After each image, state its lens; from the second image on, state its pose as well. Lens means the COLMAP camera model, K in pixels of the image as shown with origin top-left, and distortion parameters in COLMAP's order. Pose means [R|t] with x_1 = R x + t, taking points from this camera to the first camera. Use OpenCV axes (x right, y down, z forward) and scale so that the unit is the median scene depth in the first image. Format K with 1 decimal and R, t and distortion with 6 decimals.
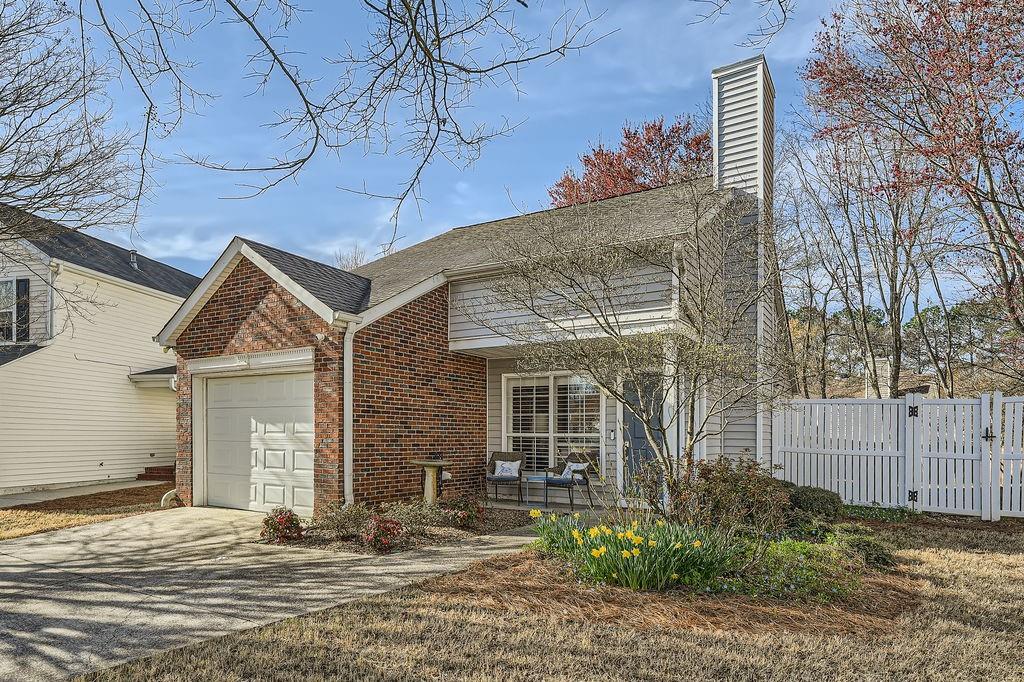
lens RADIAL K [[841.0, 0, 507.0], [0, 841.0, 338.5], [0, 0, 1]] dist [-0.010842, -0.004257]
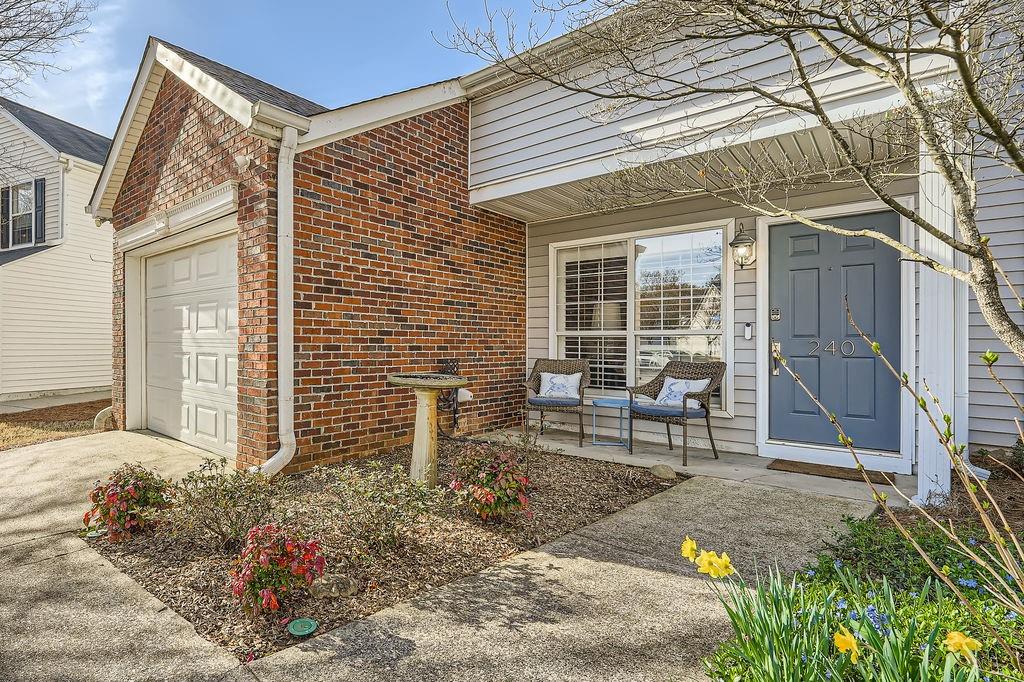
lens RADIAL K [[417.2, 0, 507.9], [0, 417.2, 342.6], [0, 0, 1]] dist [-0.008858, 0.000404]
pose [[0.999565, 0.003783, -0.029250, -0.029960], [-0.000789, 0.994816, 0.101687, 0.089958], [0.029483, -0.101619, 0.994386, 0.684146]]
